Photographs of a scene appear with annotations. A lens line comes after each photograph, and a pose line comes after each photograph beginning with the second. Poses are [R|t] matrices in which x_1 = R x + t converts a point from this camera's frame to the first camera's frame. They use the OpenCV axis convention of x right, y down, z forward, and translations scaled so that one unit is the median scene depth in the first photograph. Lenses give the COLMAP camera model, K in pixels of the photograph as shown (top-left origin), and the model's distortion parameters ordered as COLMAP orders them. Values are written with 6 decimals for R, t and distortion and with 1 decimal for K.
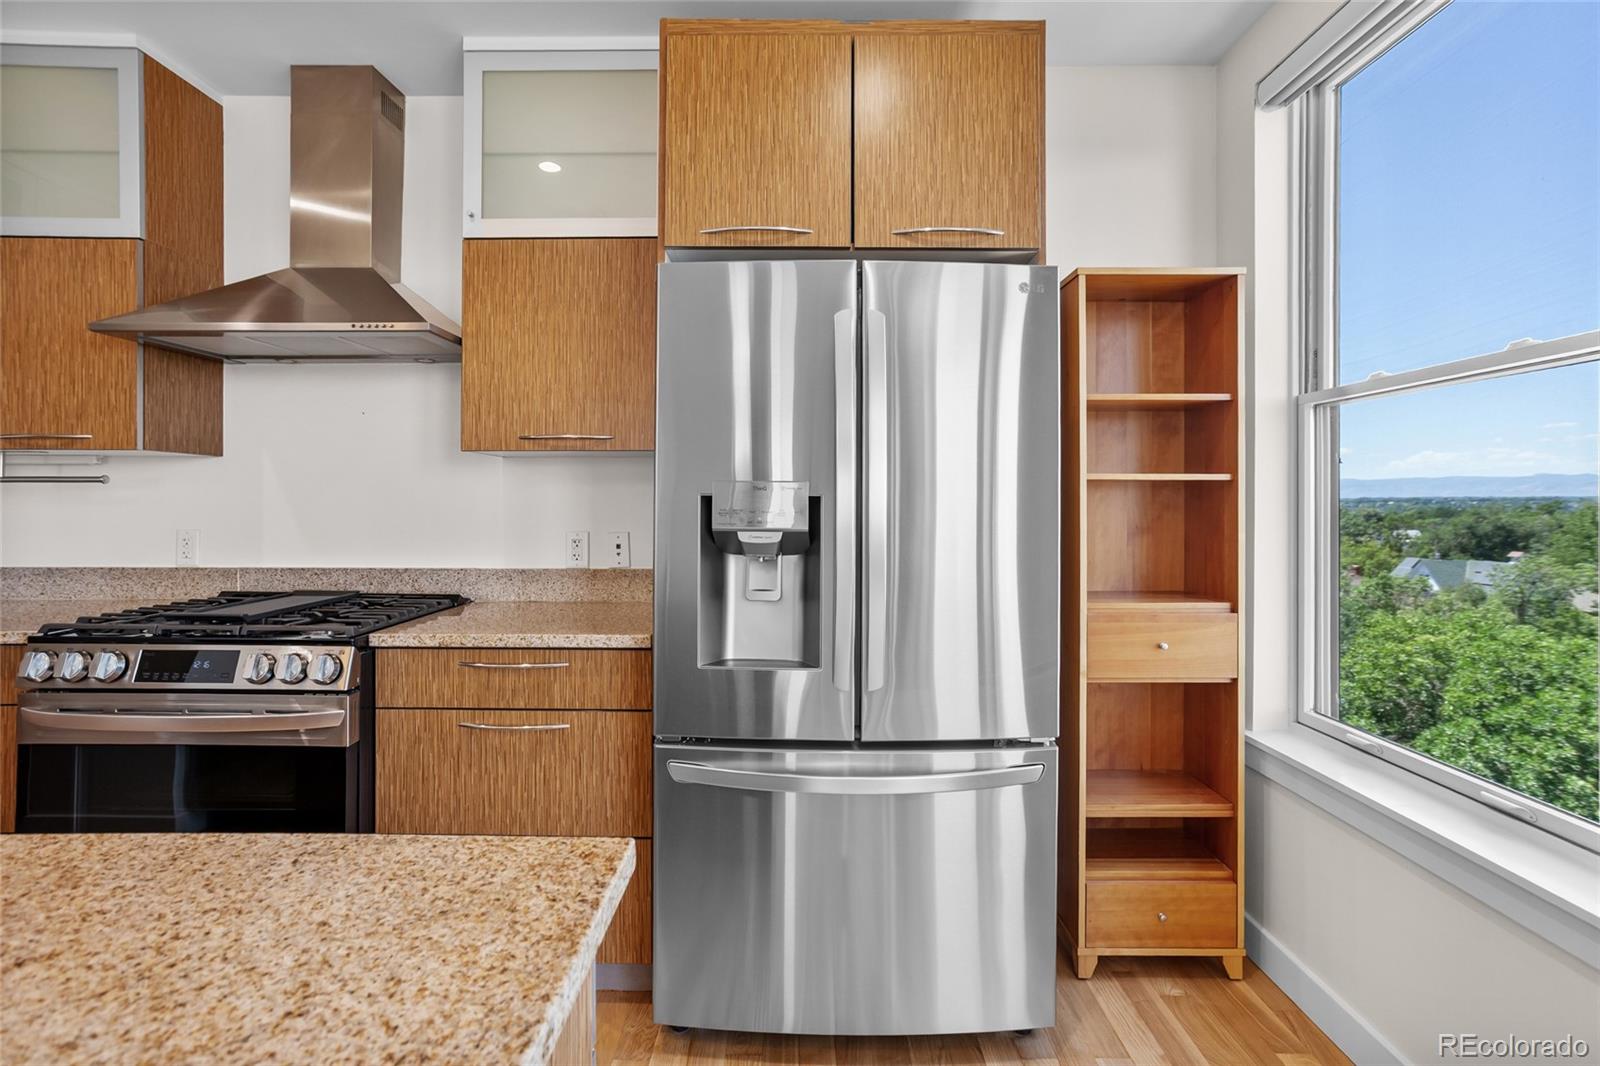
lens RADIAL K [[781.3, 0, 786.0], [0, 781.3, 503.6], [0, 0, 1]] dist [-0.033274, 0.029576]
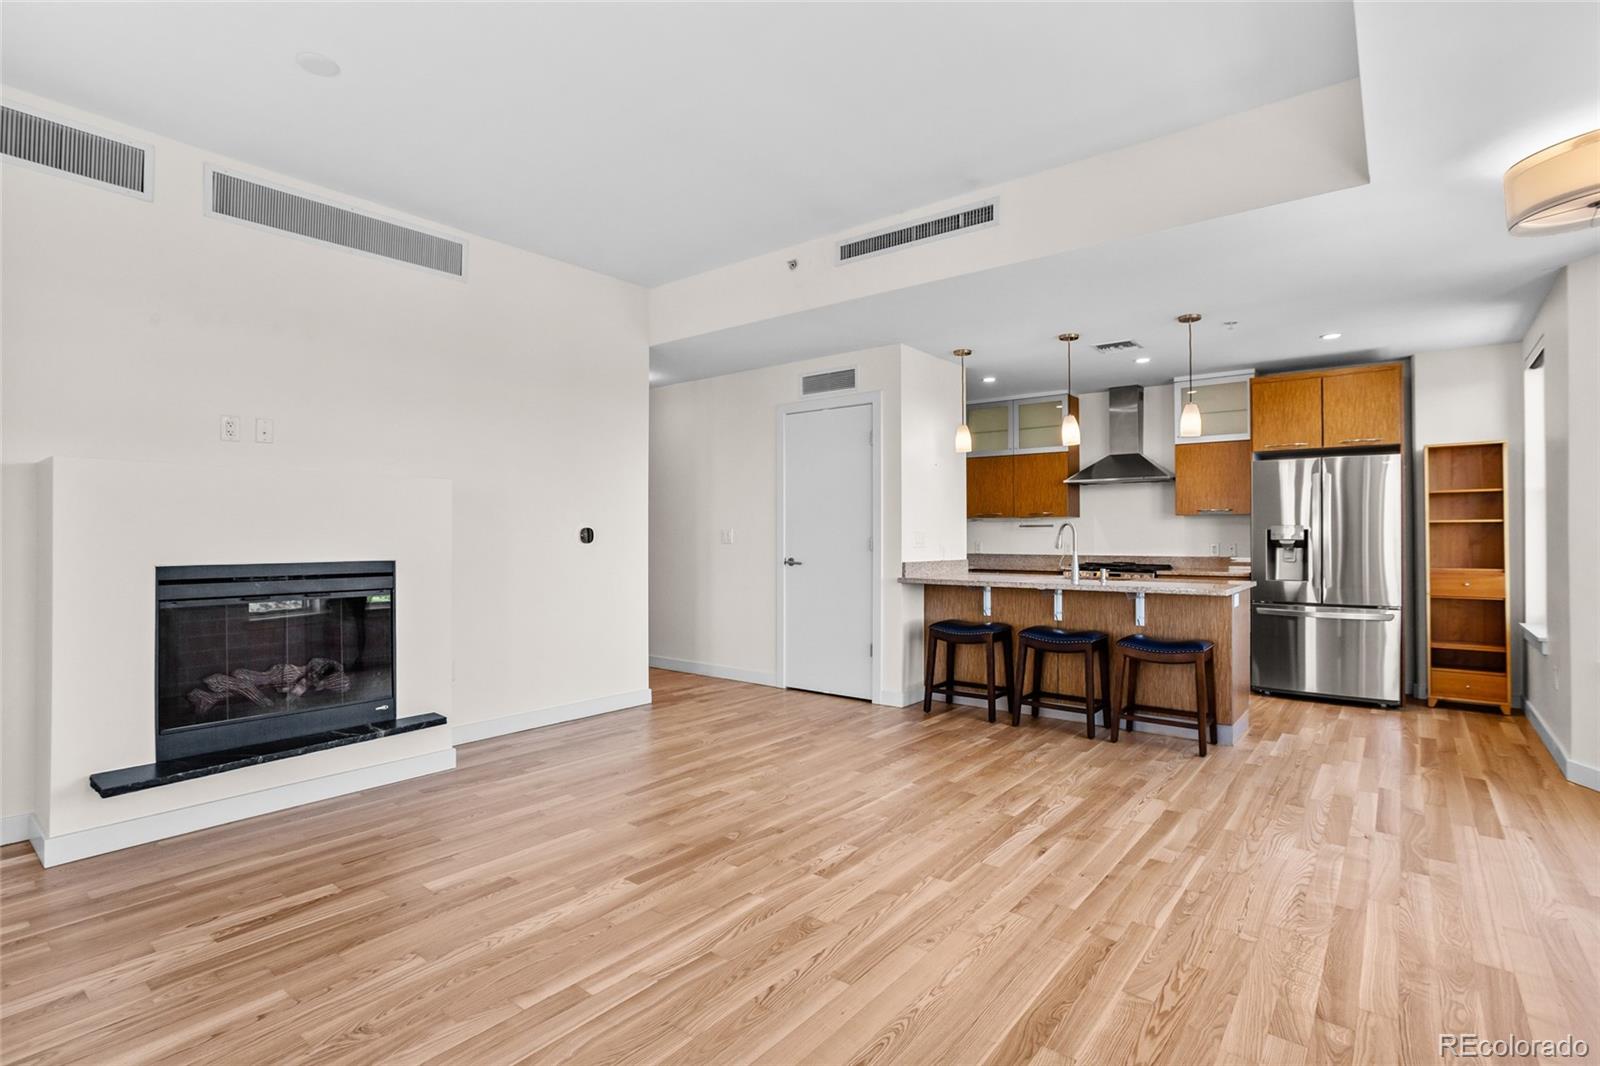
lens RADIAL K [[771.7, 0, 792.1], [0, 771.7, 530.5], [0, 0, 1]] dist [-0.056200, 0.028902]
pose [[0.784918, -0.008435, -0.619543, 0.266841], [0.002361, 0.999941, -0.010624, 0.019846], [0.619595, 0.006876, 0.784891, -2.444210]]
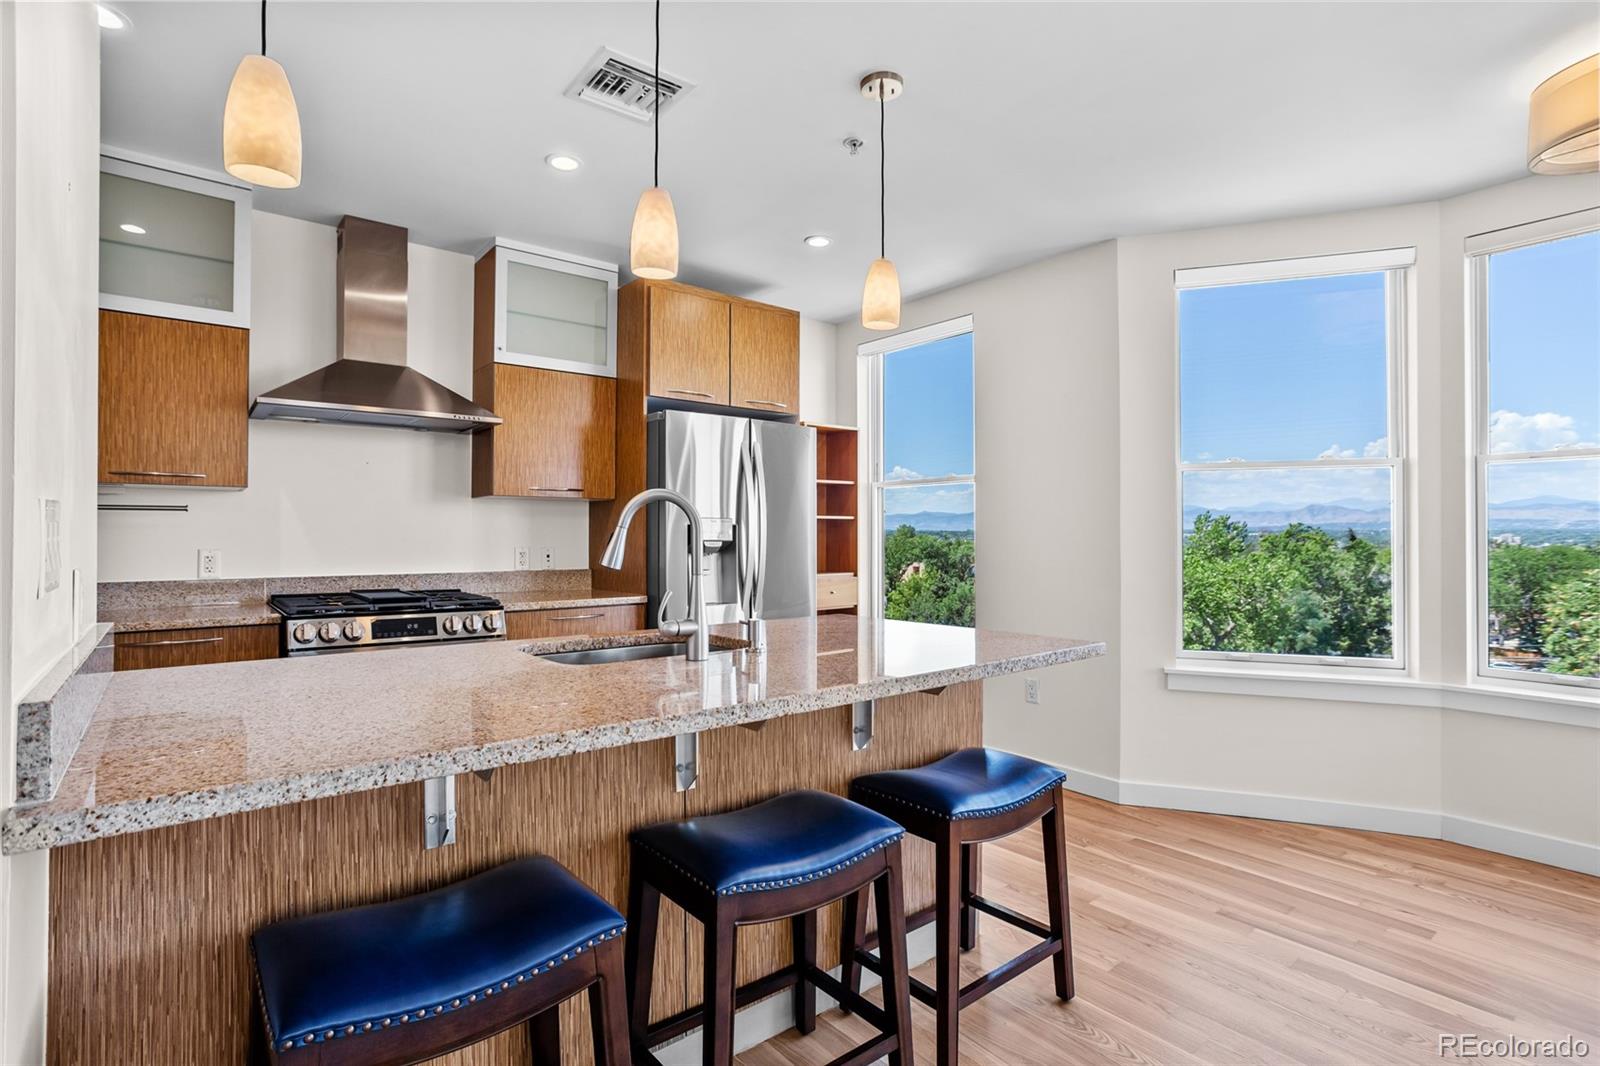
lens RADIAL K [[771.7, 0, 792.1], [0, 771.7, 530.5], [0, 0, 1]] dist [-0.056200, 0.028902]
pose [[0.770732, 0.001634, 0.637158, -1.034267], [0.002568, 0.999981, -0.005672, 0.016250], [-0.637155, 0.006008, 0.770713, -0.654903]]
